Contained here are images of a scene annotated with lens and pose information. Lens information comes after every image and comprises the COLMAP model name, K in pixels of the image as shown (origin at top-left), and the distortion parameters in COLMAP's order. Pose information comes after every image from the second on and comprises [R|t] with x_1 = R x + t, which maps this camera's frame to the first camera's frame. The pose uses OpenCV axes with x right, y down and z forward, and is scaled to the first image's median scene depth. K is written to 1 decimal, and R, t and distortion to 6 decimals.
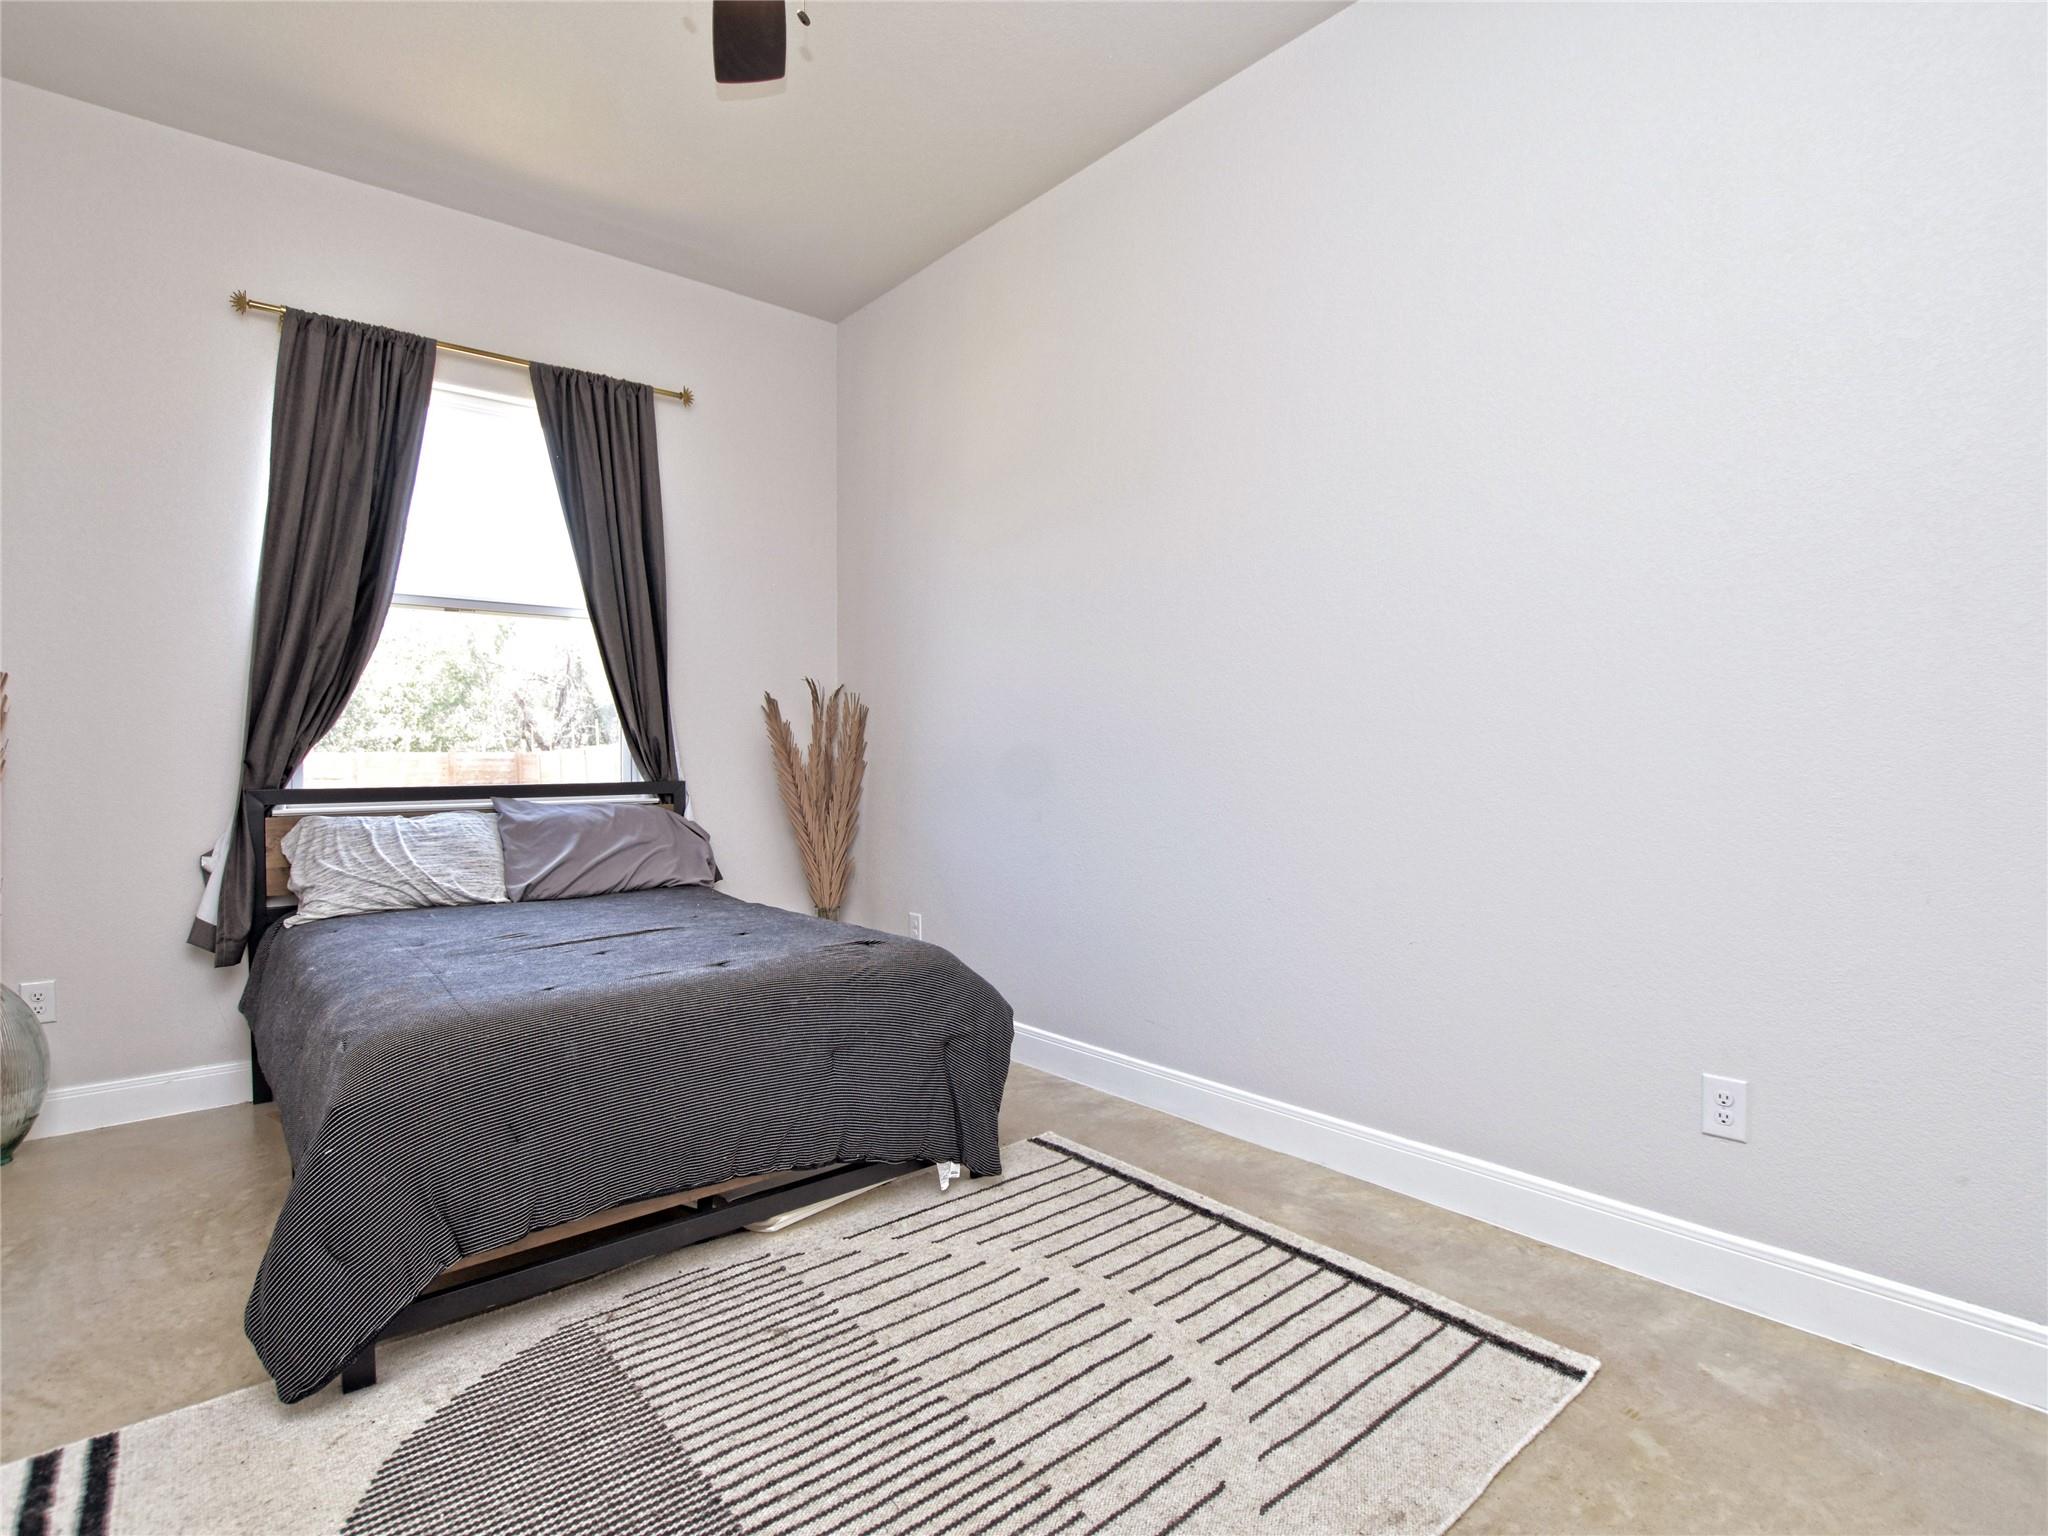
lens RADIAL K [[1019.8, 0, 1025.0], [0, 1019.8, 769.8], [0, 0, 1]] dist [-0.037191, 0.006162]
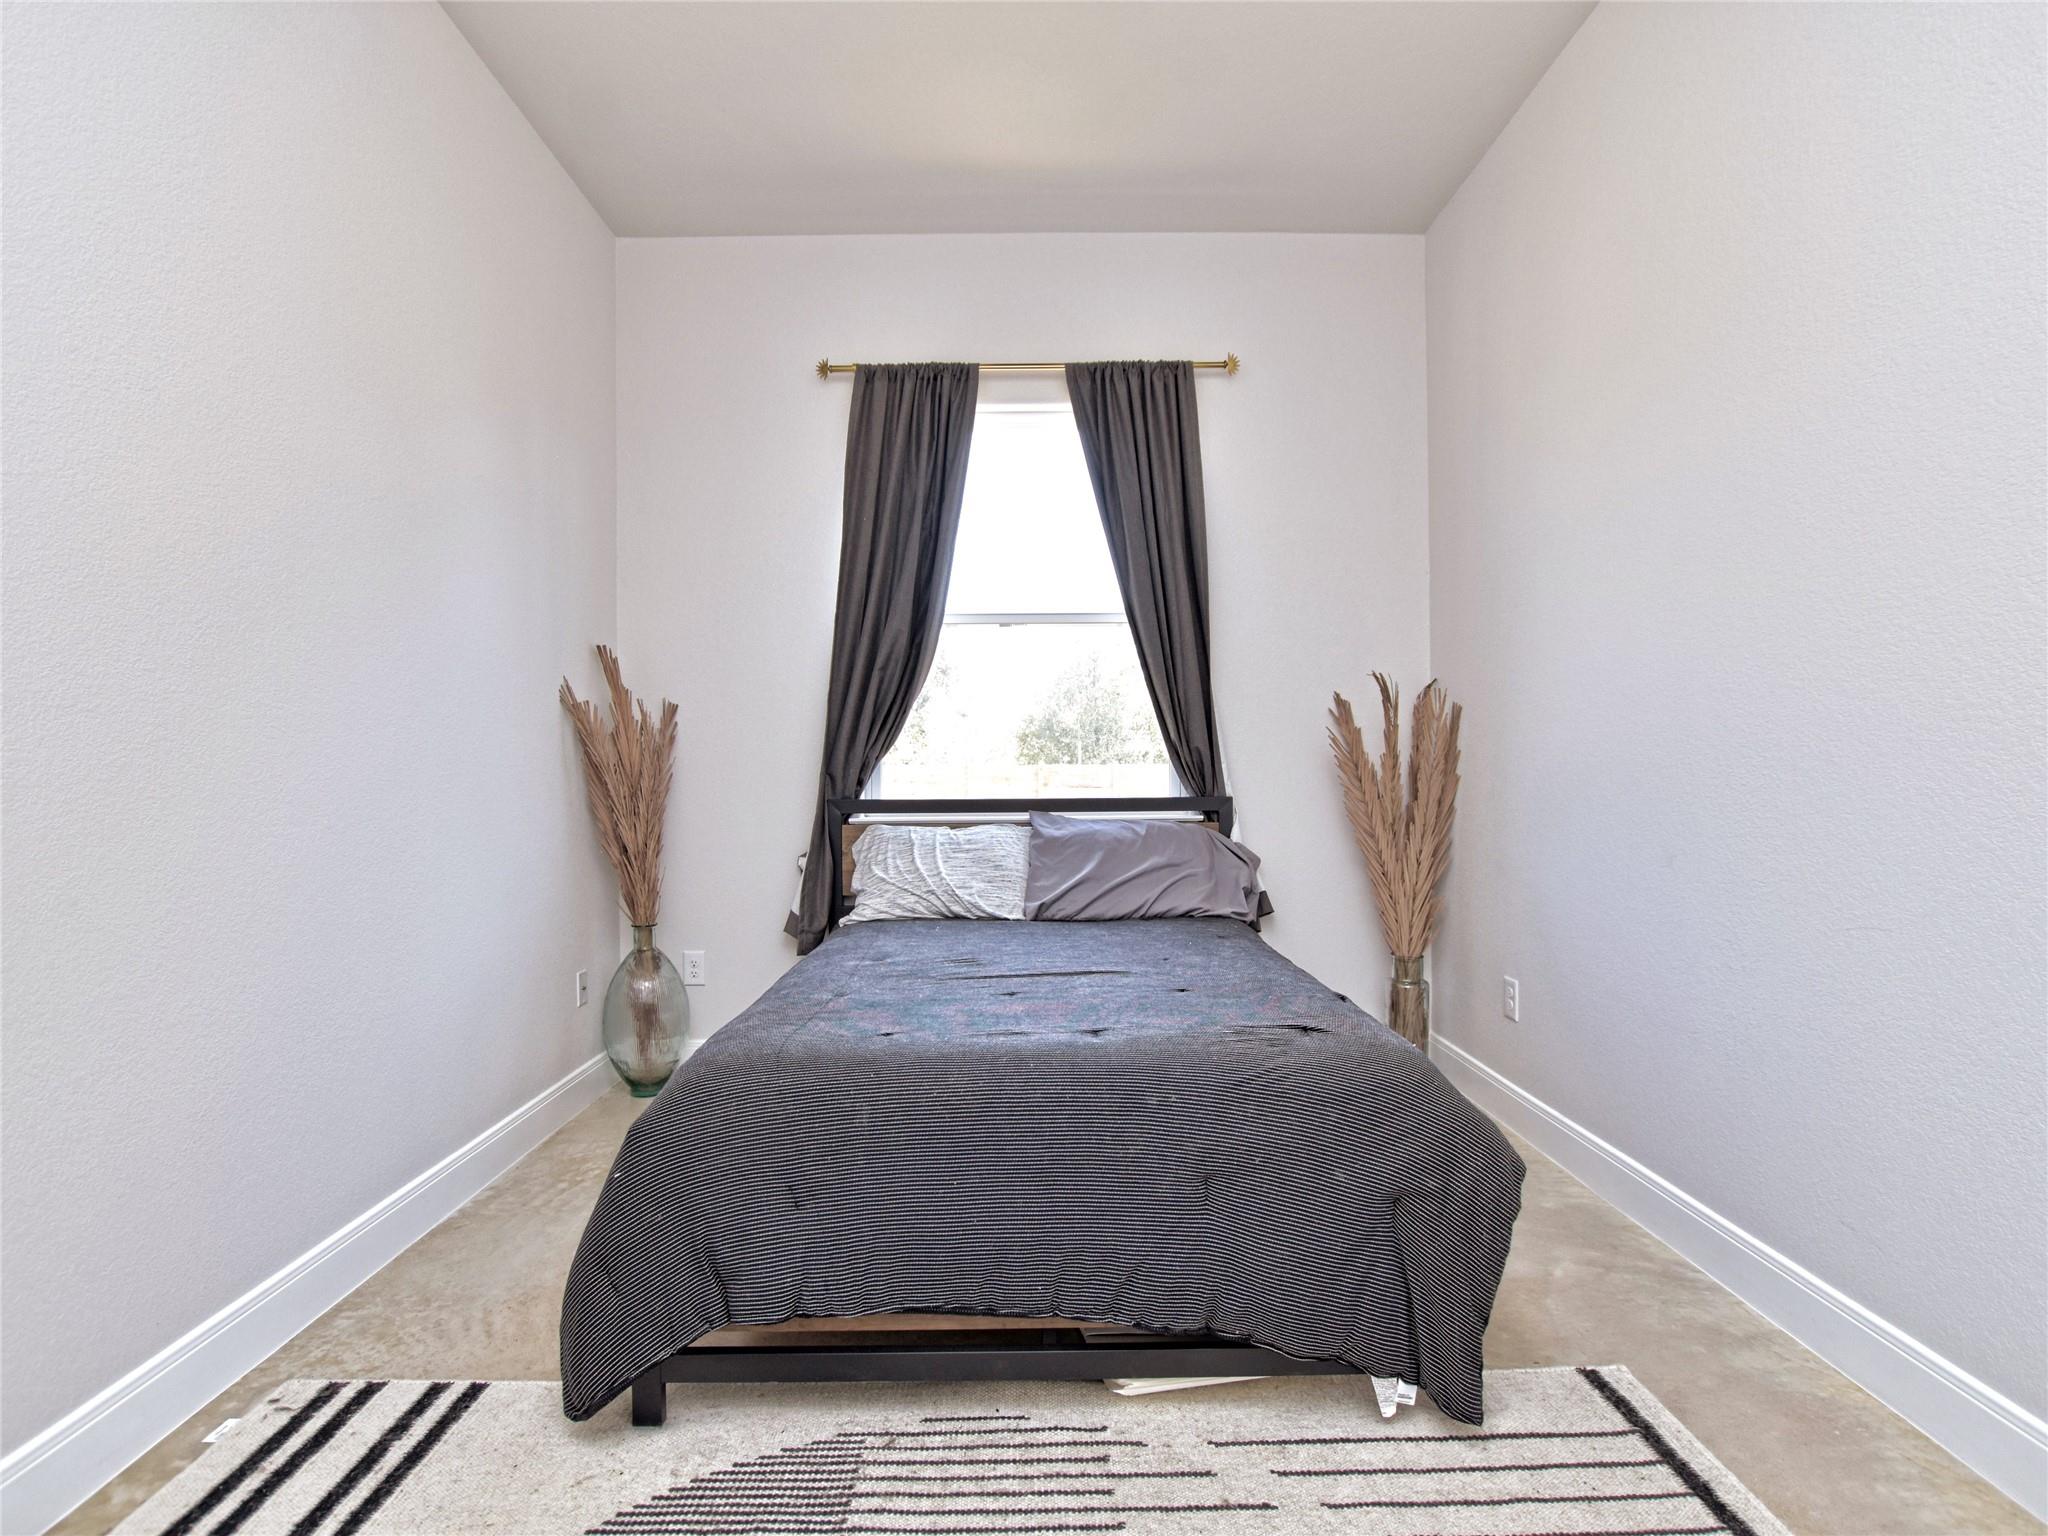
lens RADIAL K [[1019.8, 0, 1025.0], [0, 1019.8, 769.8], [0, 0, 1]] dist [-0.037191, 0.006162]
pose [[0.761716, -0.001697, -0.647909, 0.131173], [-0.005436, 0.999945, -0.009010, -0.004591], [0.647888, 0.010385, 0.761664, 0.264021]]
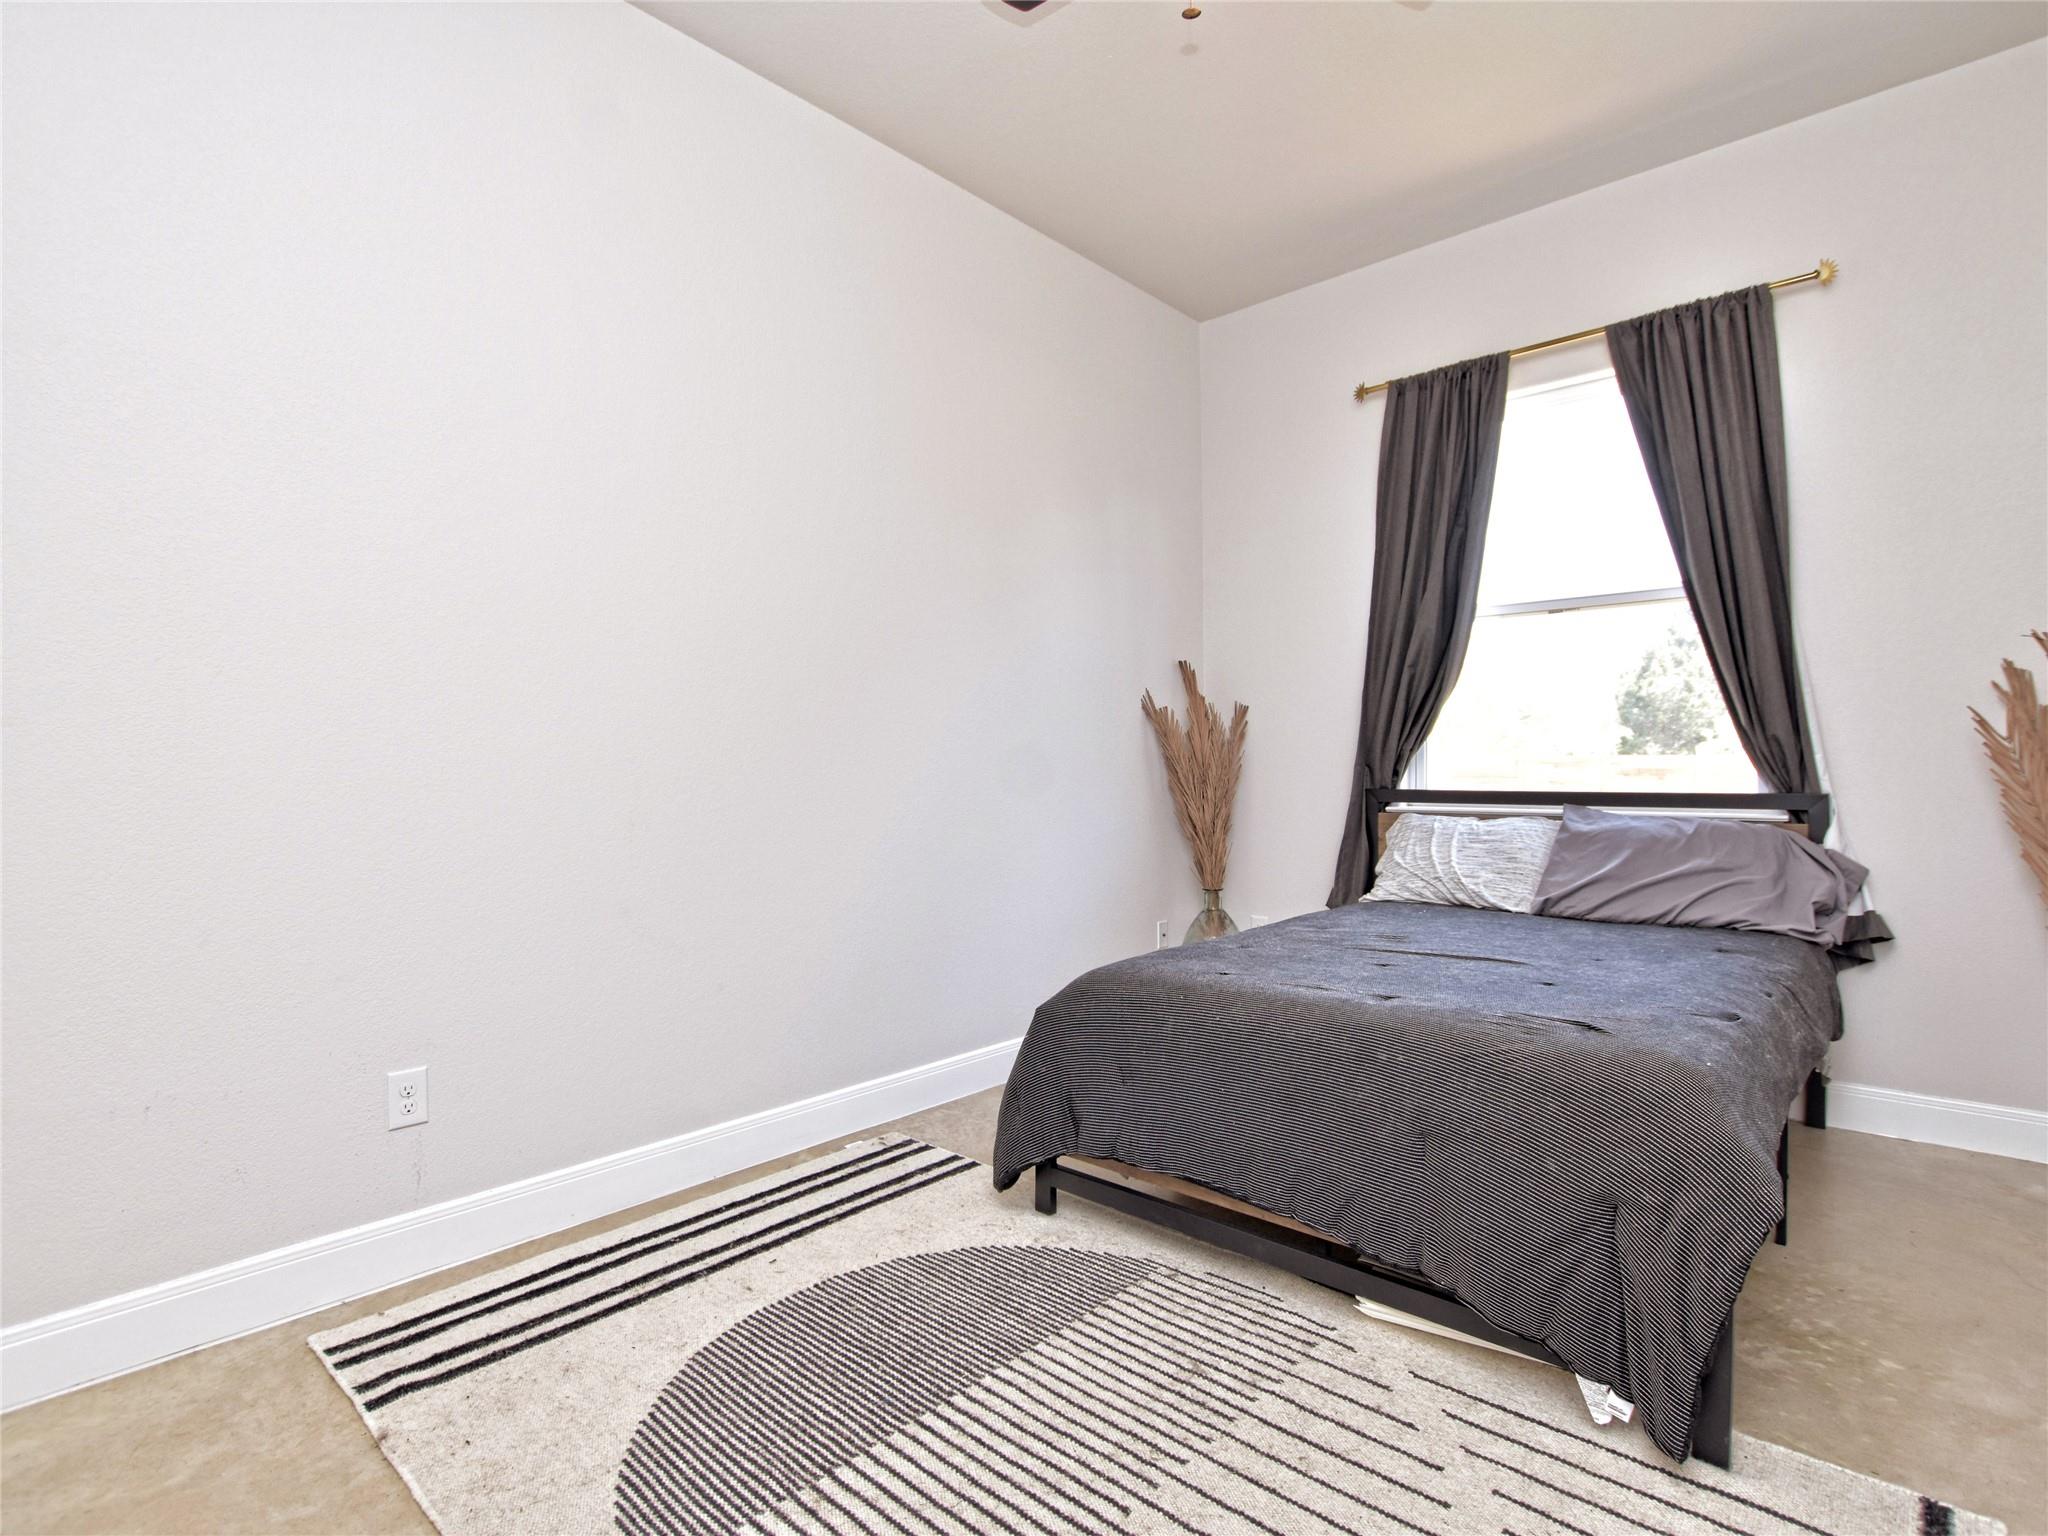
lens RADIAL K [[1019.8, 0, 1025.0], [0, 1019.8, 769.8], [0, 0, 1]] dist [-0.037191, 0.006162]
pose [[0.112970, 0.007442, -0.993571, 0.404303], [-0.009181, 0.999937, 0.006446, -0.007553], [0.993556, 0.008394, 0.113031, 0.435011]]
